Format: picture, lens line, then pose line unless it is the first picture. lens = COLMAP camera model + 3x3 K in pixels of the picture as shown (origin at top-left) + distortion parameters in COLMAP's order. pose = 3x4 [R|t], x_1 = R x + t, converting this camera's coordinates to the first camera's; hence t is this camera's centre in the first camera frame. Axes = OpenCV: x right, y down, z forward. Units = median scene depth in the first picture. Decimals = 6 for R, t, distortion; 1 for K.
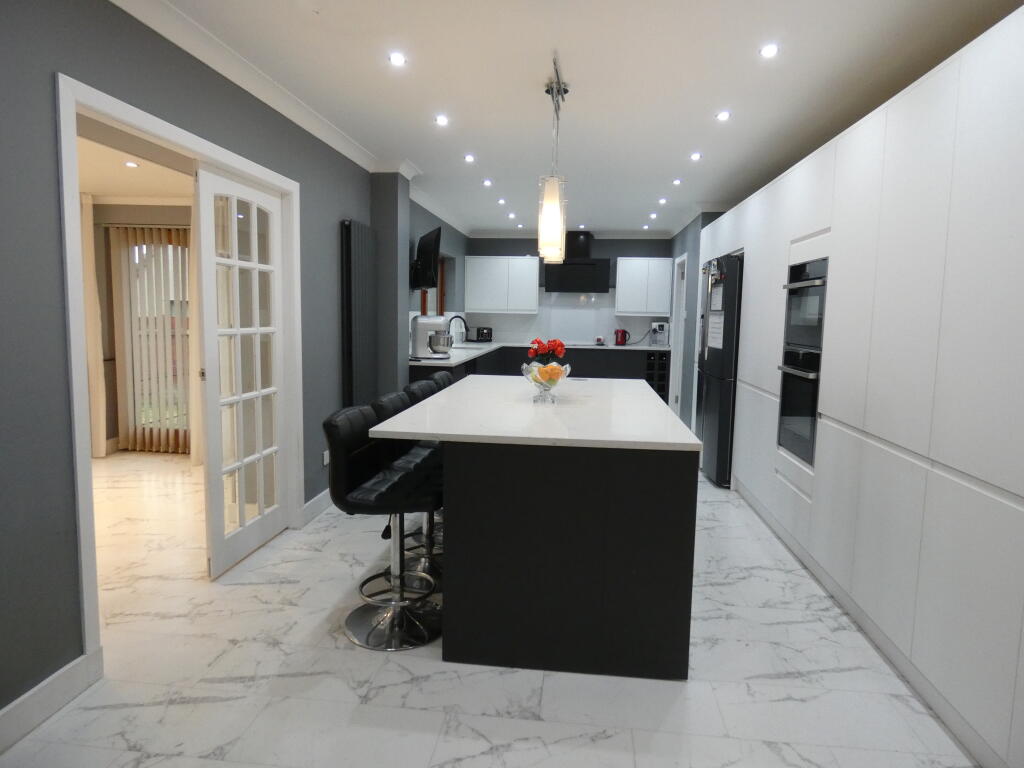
lens RADIAL K [[595.8, 0, 505.1], [0, 595.8, 382.6], [0, 0, 1]] dist [-0.007878, -0.000069]
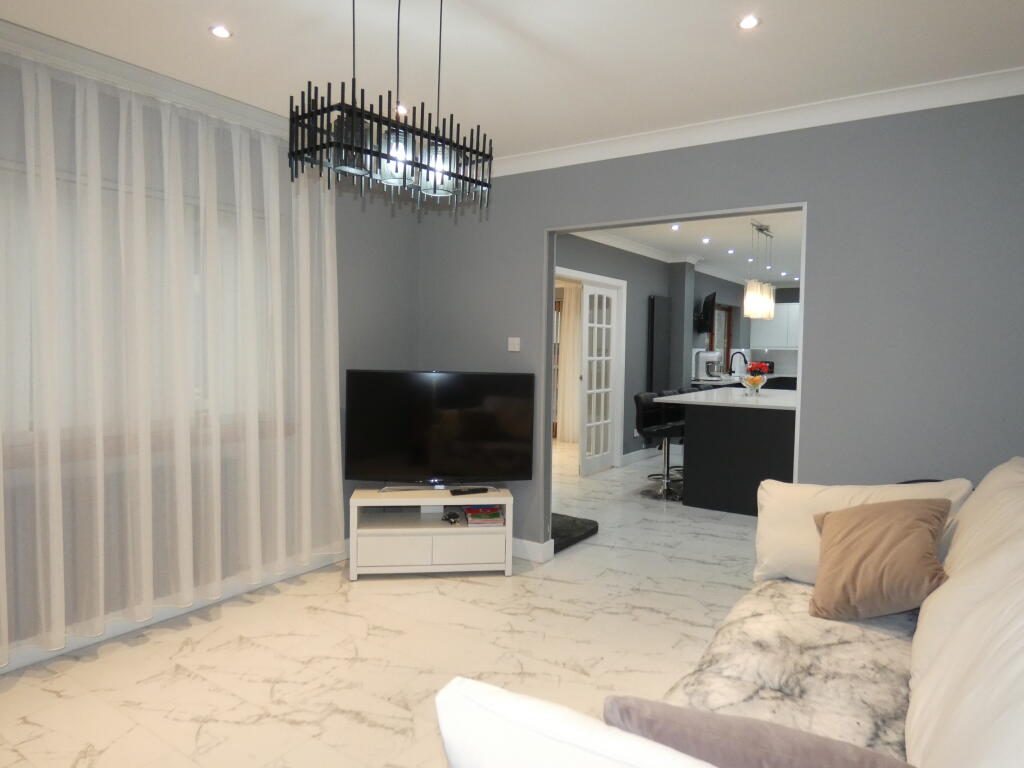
lens RADIAL K [[649.1, 0, 512.4], [0, 649.1, 383.5], [0, 0, 1]] dist [-0.031251, 0.013604]
pose [[0.882887, 0.011315, -0.469450, 0.300086], [-0.044034, 0.997299, -0.058777, 0.124520], [0.467517, 0.072566, 0.881001, -0.948335]]
